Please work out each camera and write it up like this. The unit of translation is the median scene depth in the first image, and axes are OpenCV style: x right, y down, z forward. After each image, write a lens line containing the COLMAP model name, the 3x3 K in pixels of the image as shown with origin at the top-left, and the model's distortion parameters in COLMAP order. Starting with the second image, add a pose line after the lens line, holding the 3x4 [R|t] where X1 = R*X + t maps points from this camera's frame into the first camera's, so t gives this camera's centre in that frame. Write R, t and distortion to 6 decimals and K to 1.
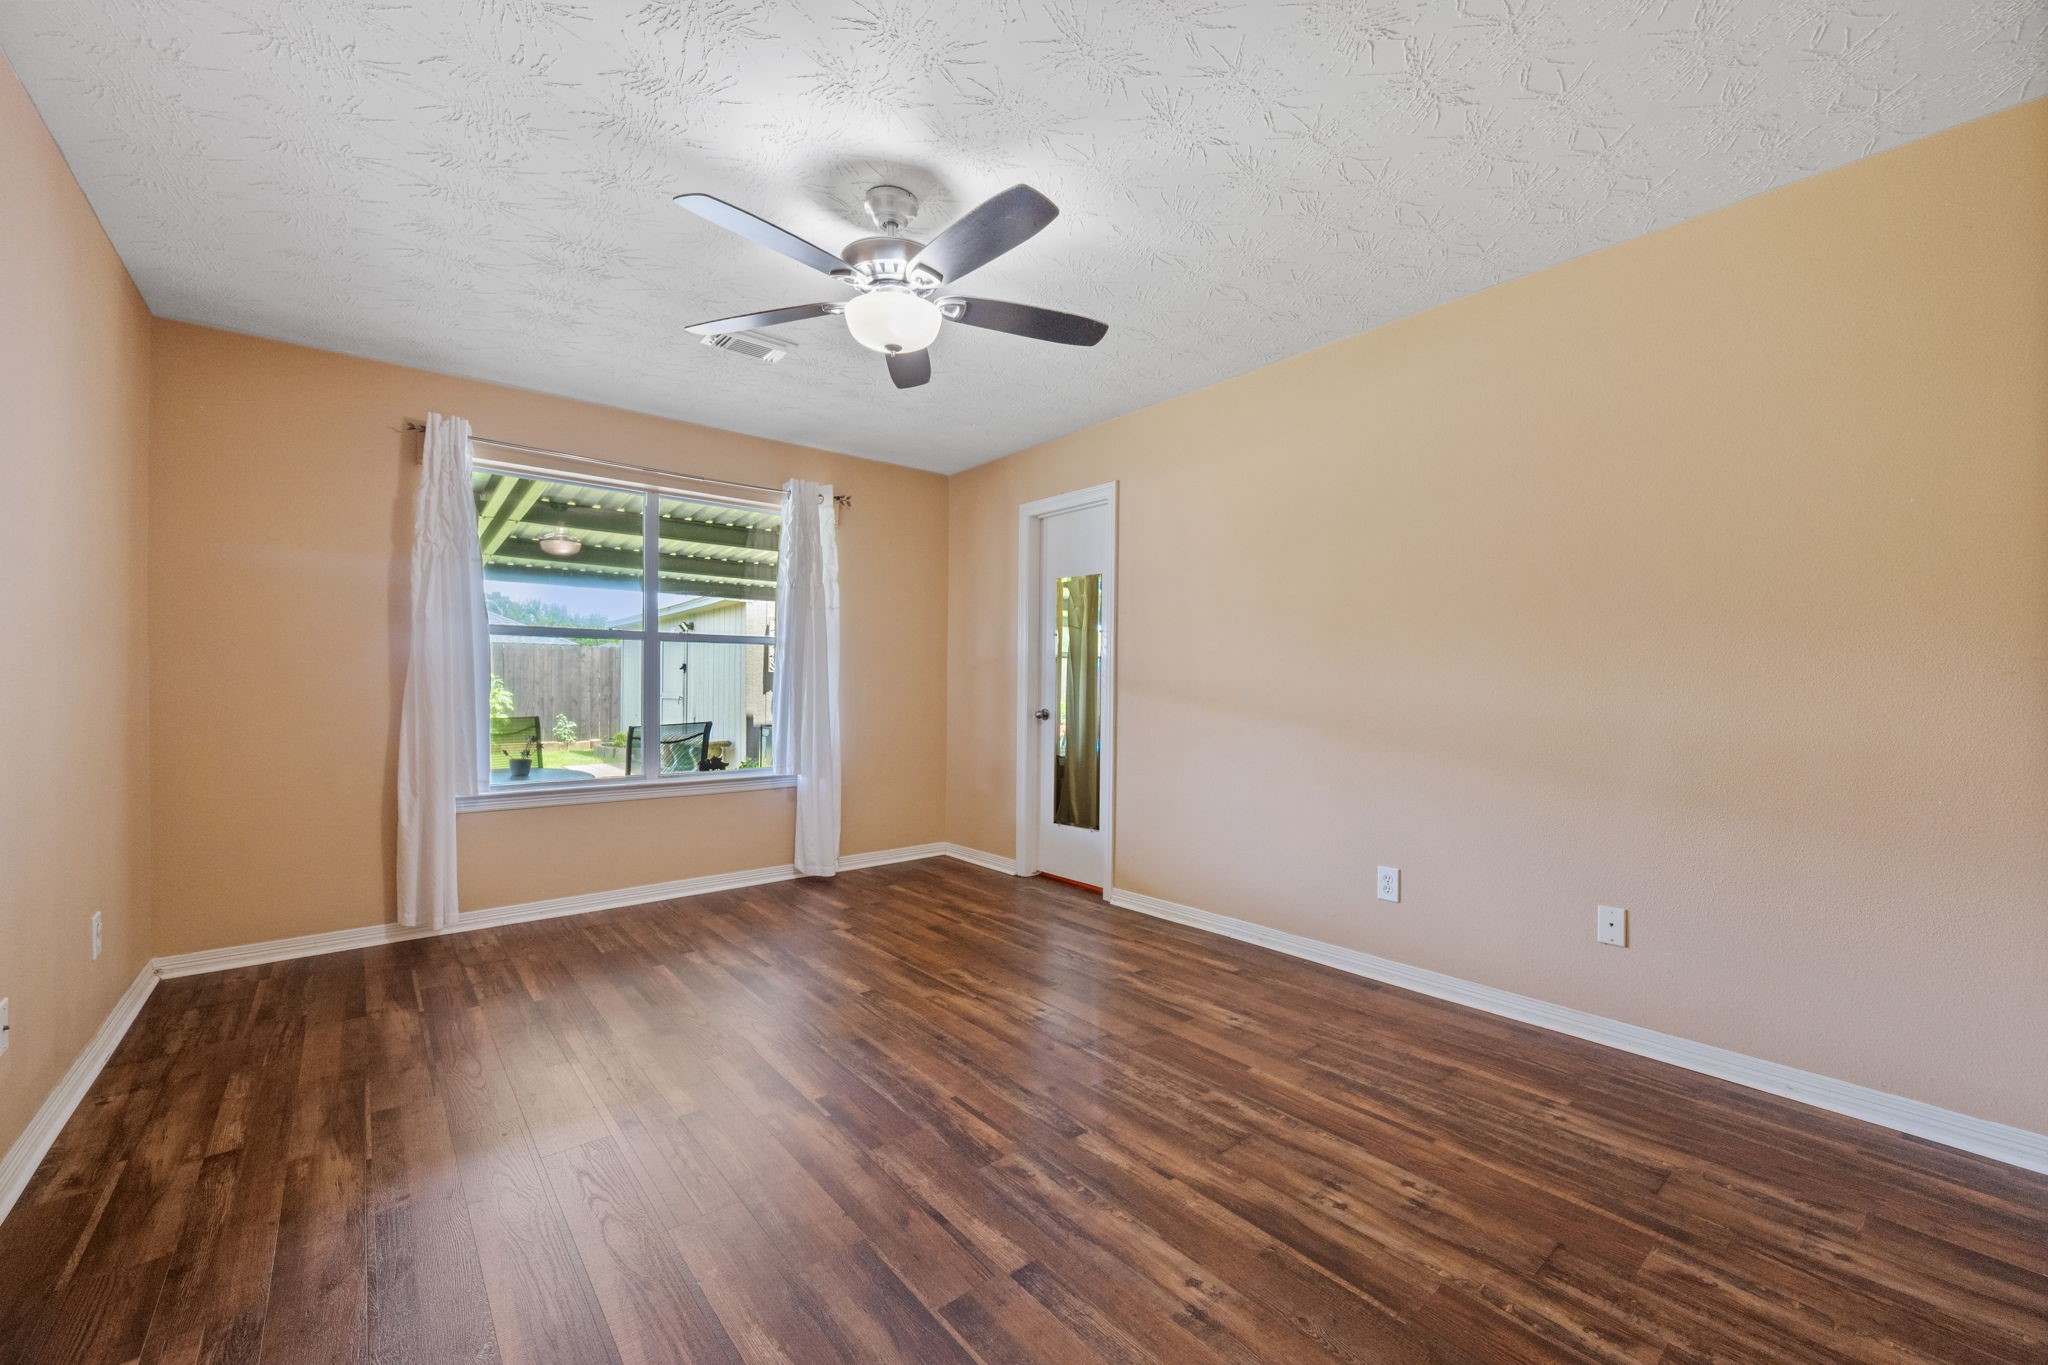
lens RADIAL K [[809.3, 0, 1020.7], [0, 809.3, 662.5], [0, 0, 1]] dist [-0.002994, -0.000429]
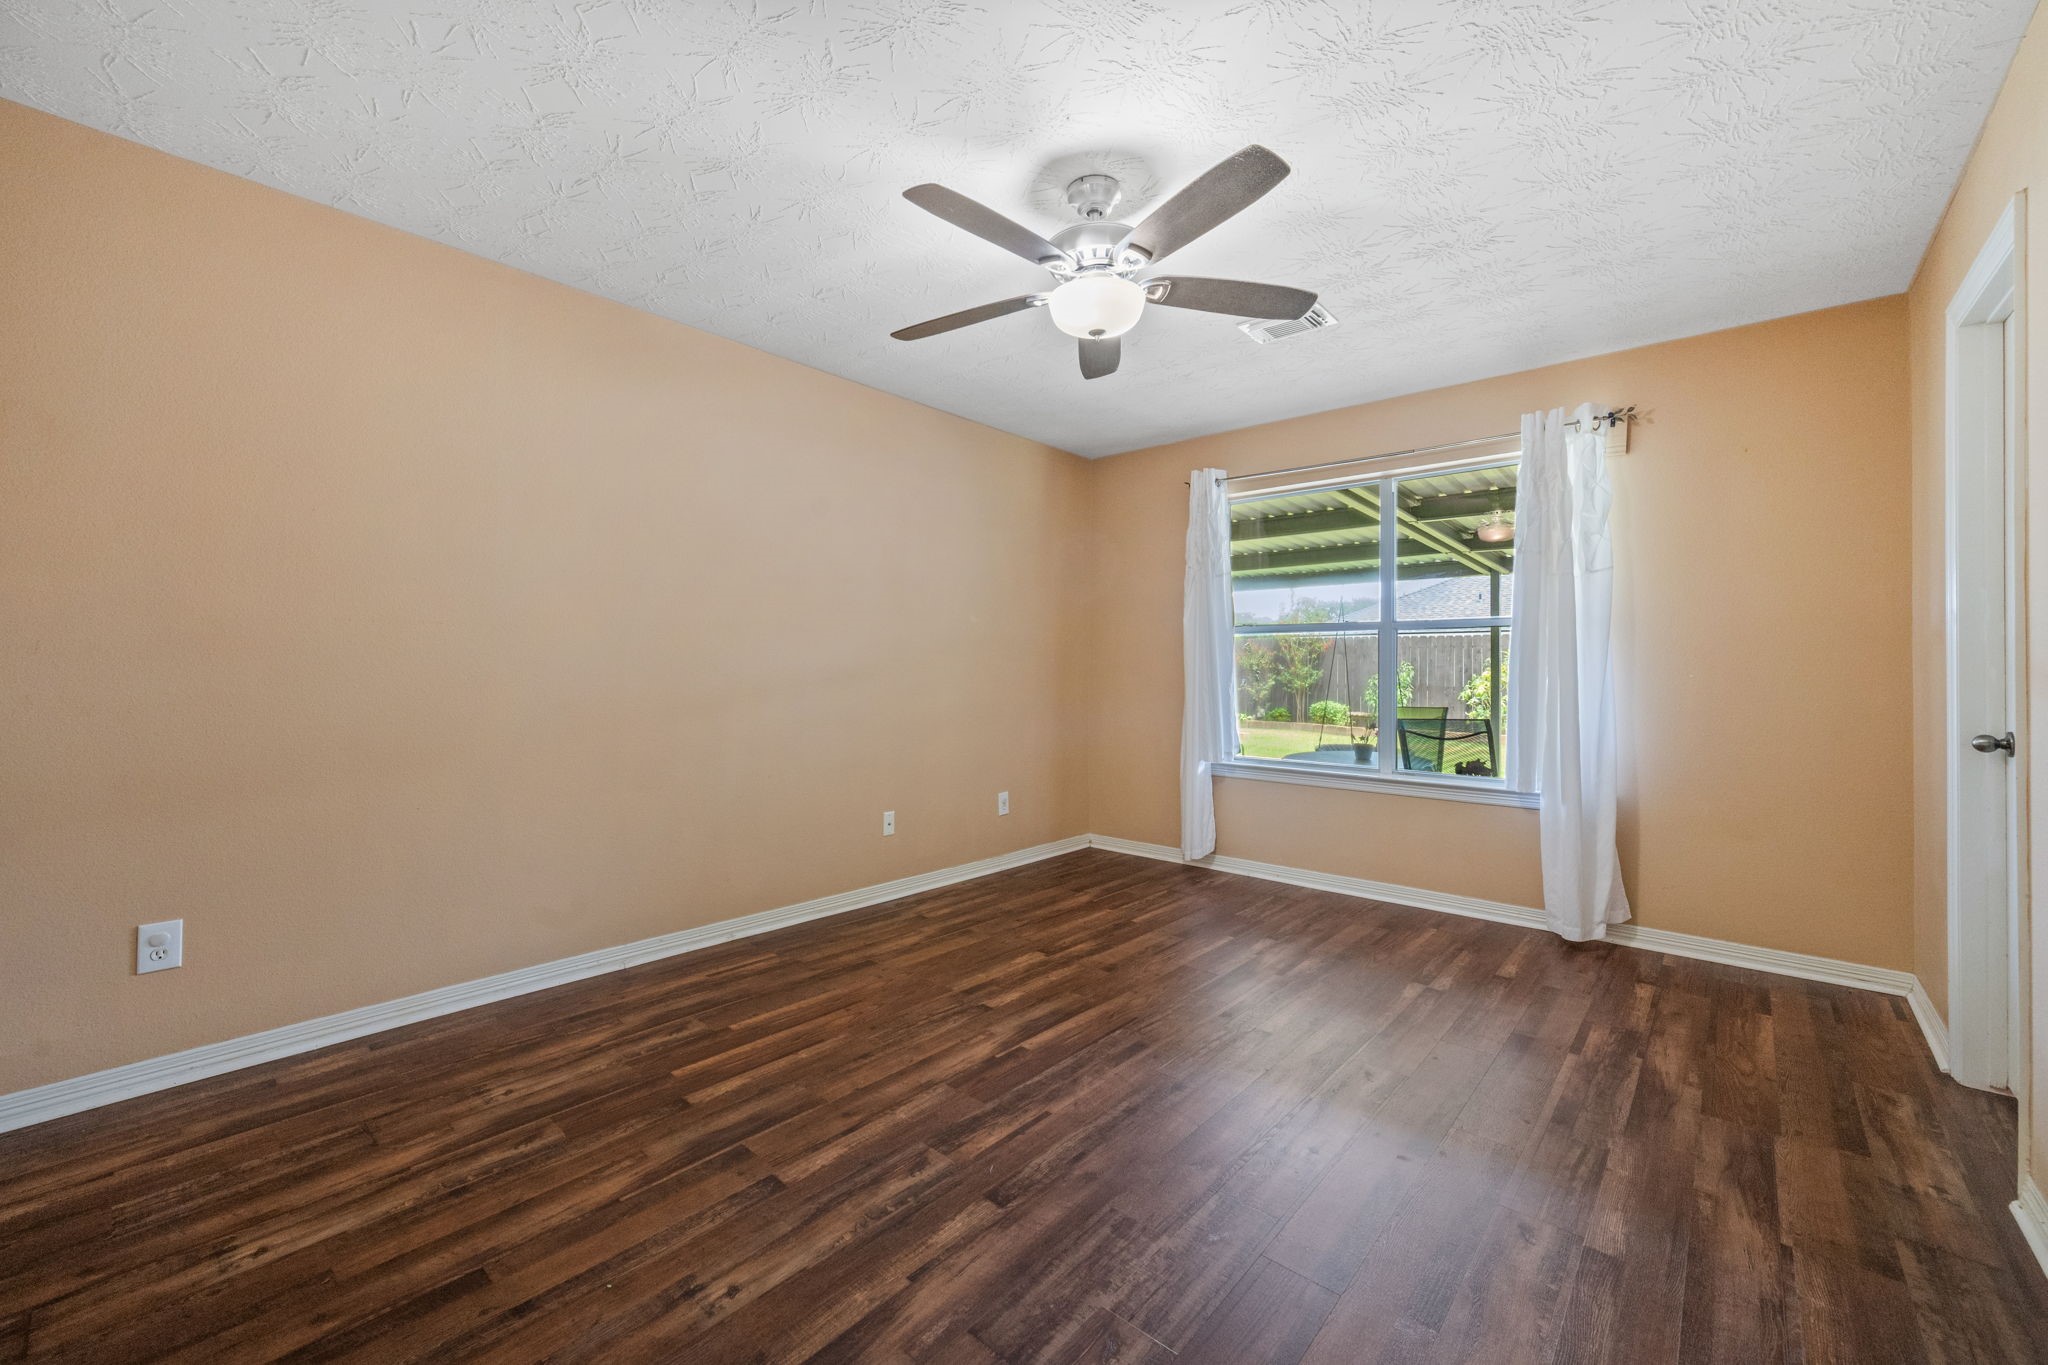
lens RADIAL K [[809.3, 0, 1020.7], [0, 809.3, 662.5], [0, 0, 1]] dist [-0.002994, -0.000429]
pose [[0.153210, -0.012013, -0.988121, 0.792231], [0.018823, 0.999780, -0.009236, 0.020152], [0.988014, -0.017185, 0.153402, 0.776435]]
